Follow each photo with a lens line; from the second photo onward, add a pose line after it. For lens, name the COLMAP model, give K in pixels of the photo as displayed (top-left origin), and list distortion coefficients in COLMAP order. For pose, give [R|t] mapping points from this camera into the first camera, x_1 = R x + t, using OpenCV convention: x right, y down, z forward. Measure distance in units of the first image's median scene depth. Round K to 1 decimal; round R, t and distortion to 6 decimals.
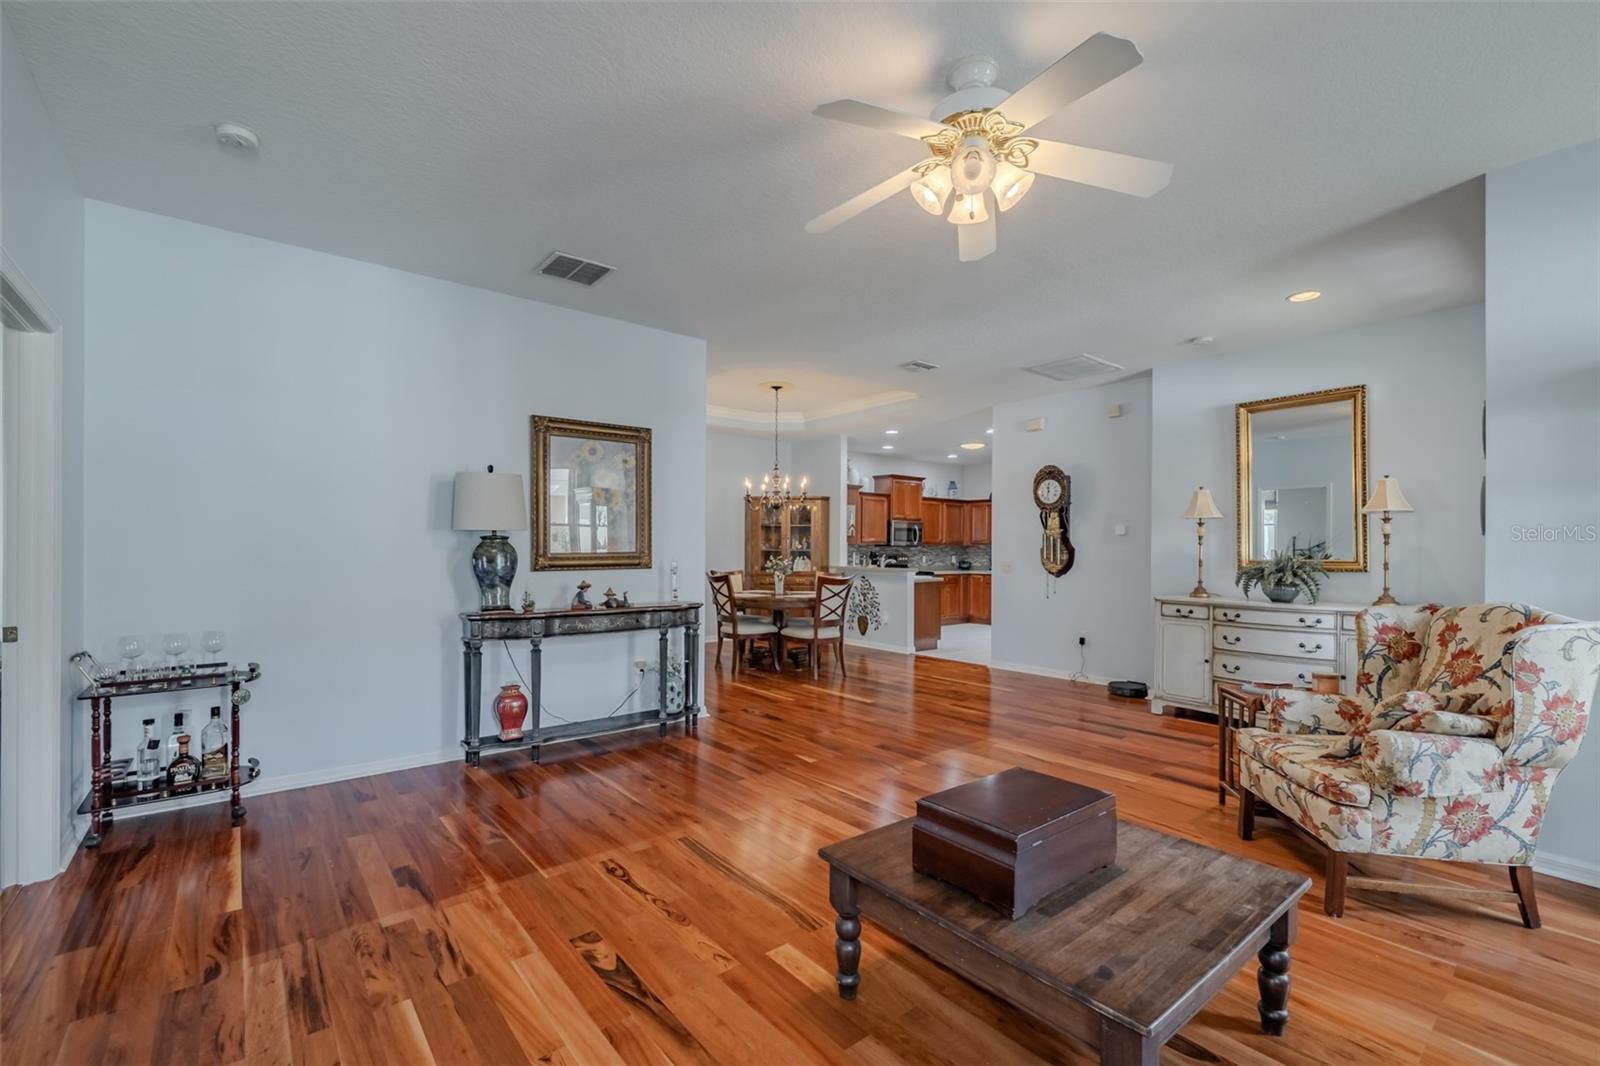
lens RADIAL K [[684.2, 0, 792.3], [0, 684.2, 553.1], [0, 0, 1]] dist [0.000717, 0.000177]
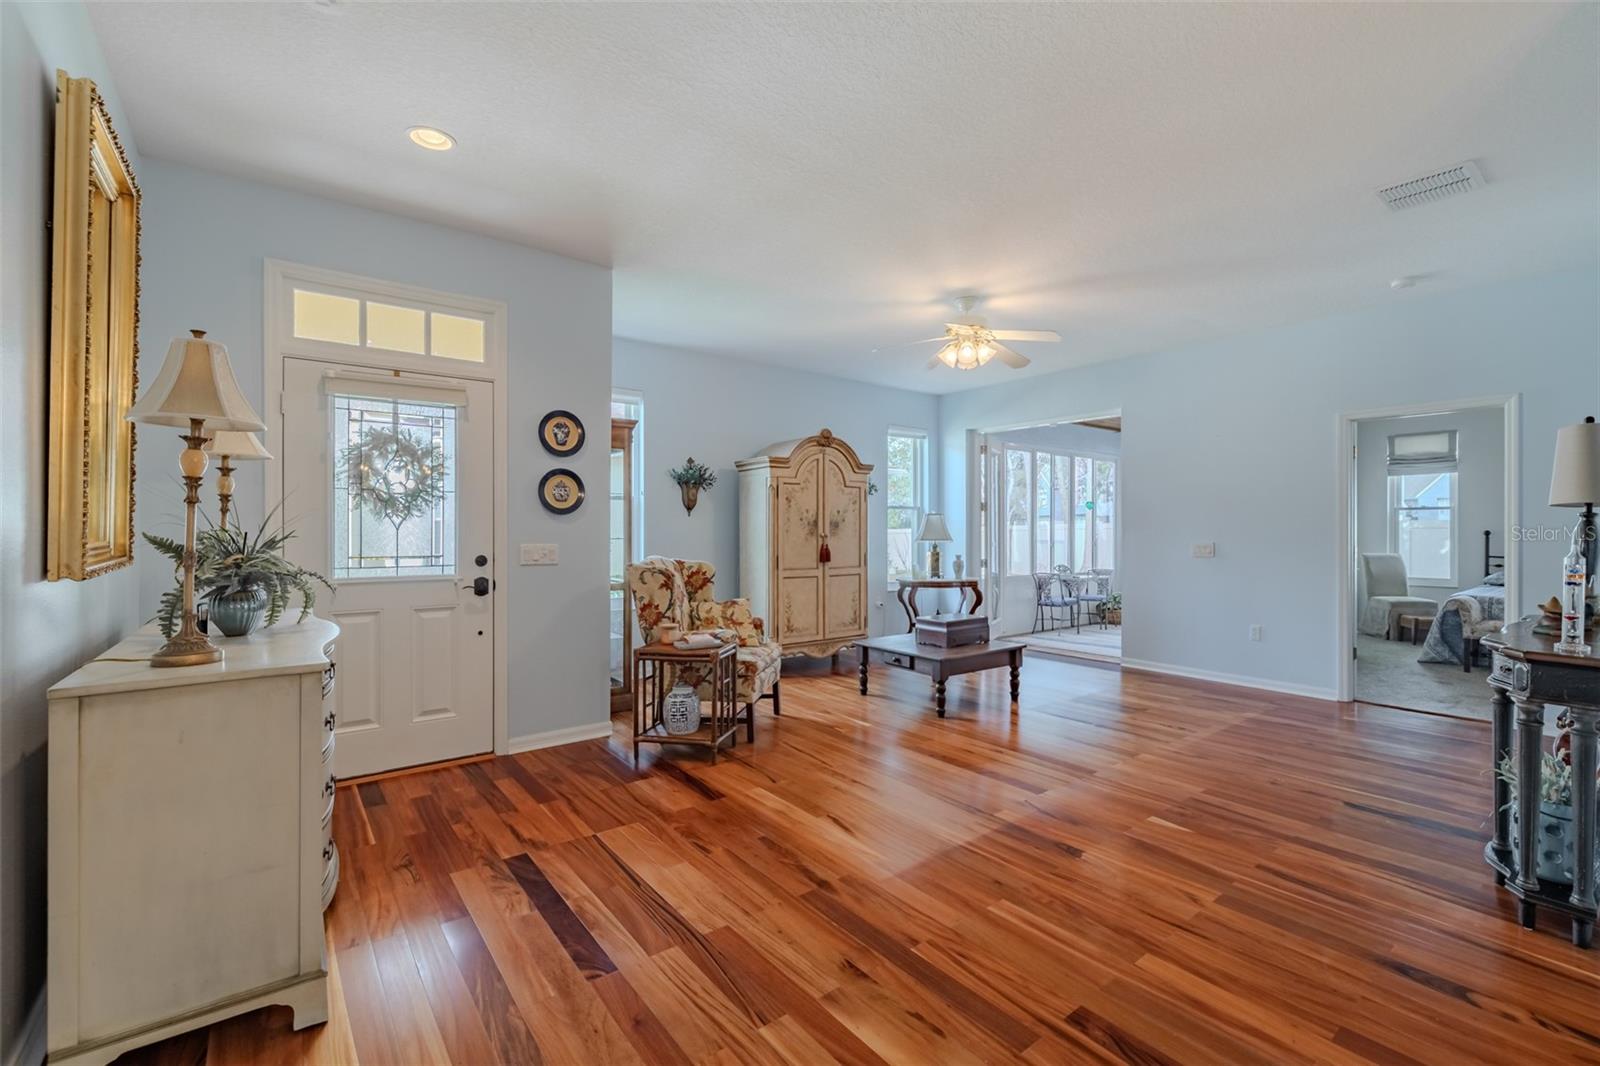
lens RADIAL K [[692.2, 0, 829.8], [0, 692.2, 527.9], [0, 0, 1]] dist [0.000186, 0.000221]
pose [[-0.999947, -0.008197, 0.006220, 0.307335], [-0.008169, 0.999956, 0.004641, -0.006006], [-0.006258, 0.004590, -0.999970, 1.437700]]
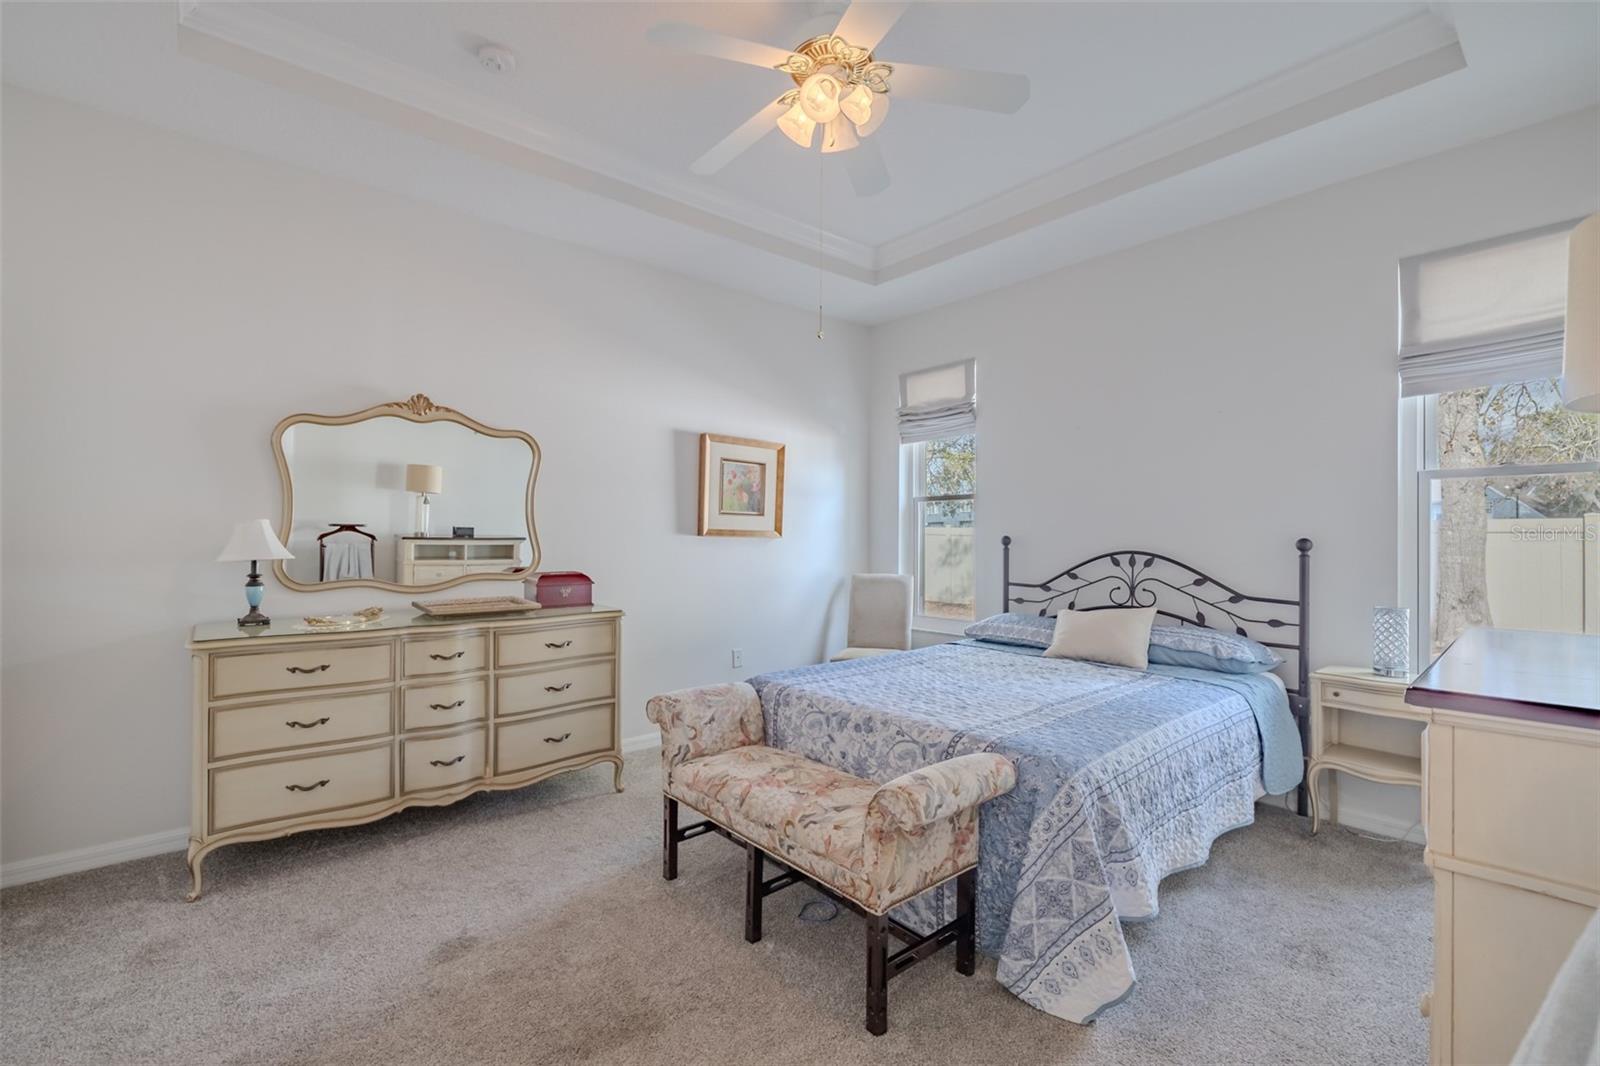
lens RADIAL K [[684.8, 0, 775.3], [0, 684.8, 535.9], [0, 0, 1]] dist [0.000240, 0.000005]
pose [[-0.999882, -0.011924, -0.009731, -0.918226], [-0.011955, 0.999924, 0.003125, -0.004186], [0.009693, 0.003241, -0.999948, 0.682591]]
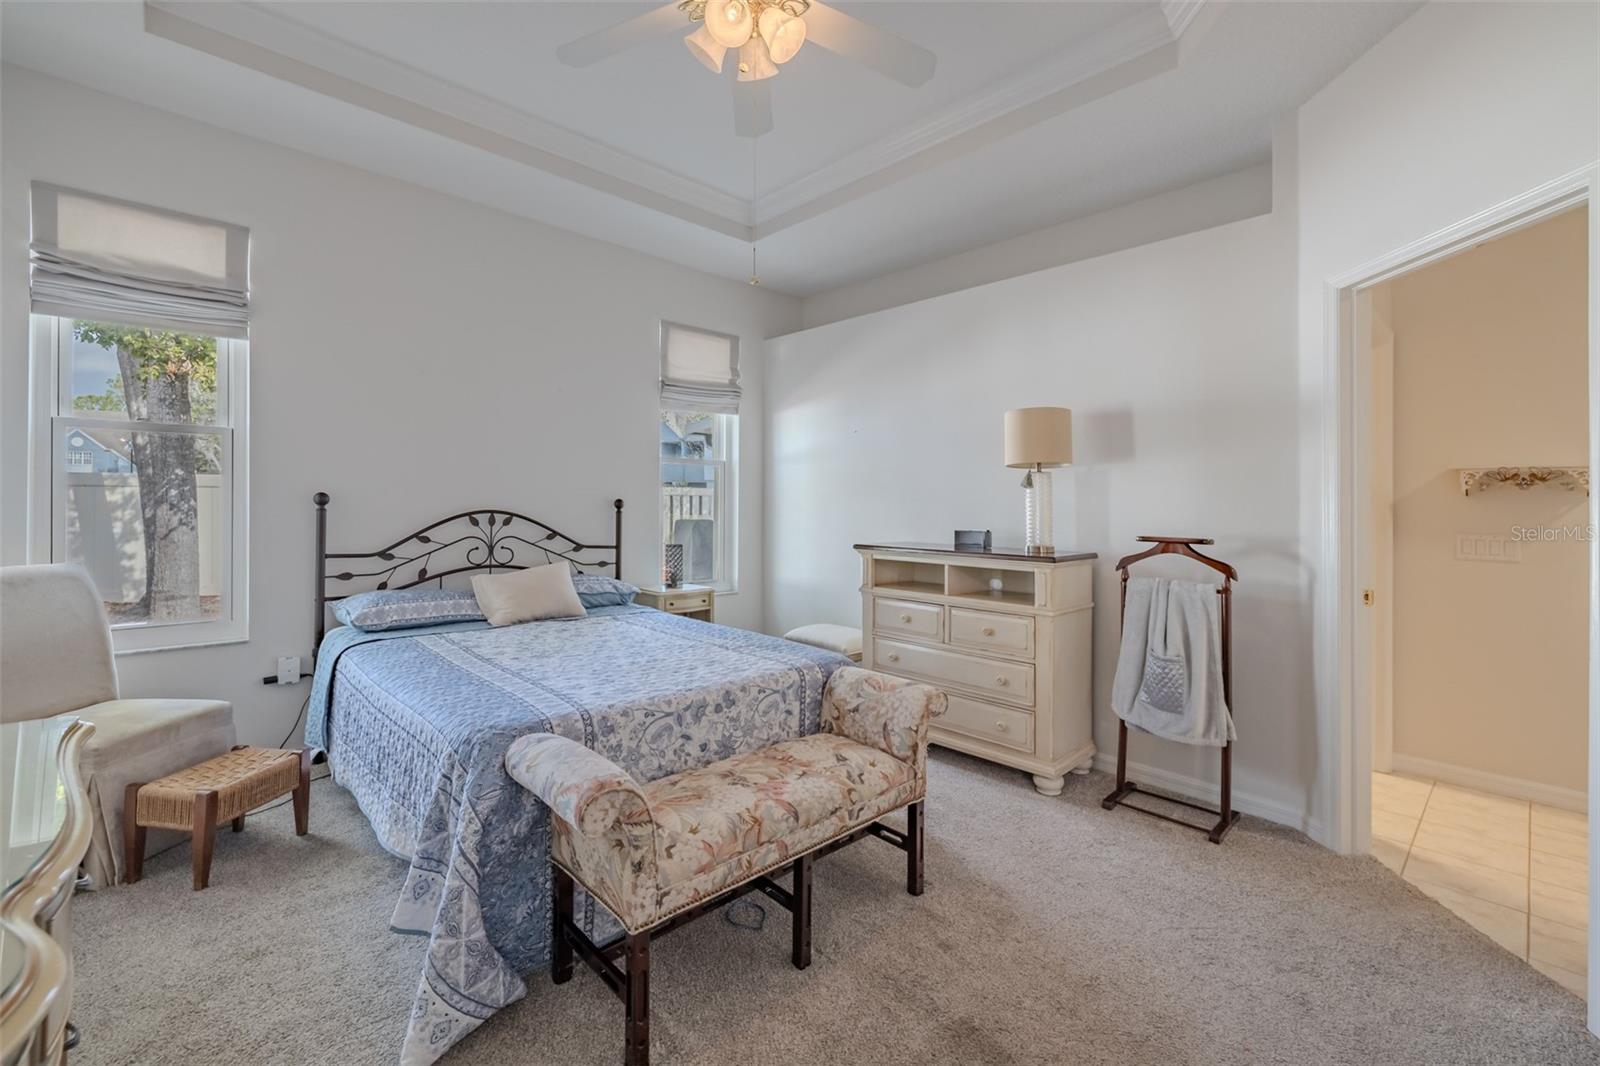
lens RADIAL K [[684.7, 0, 803.1], [0, 684.7, 504.4], [0, 0, 1]] dist [0.001091, 0.000865]
pose [[0.073563, -0.003637, -0.997284, -0.532032], [-0.019993, 0.999787, -0.005121, 0.000614], [0.997090, 0.020316, 0.073474, 0.217896]]
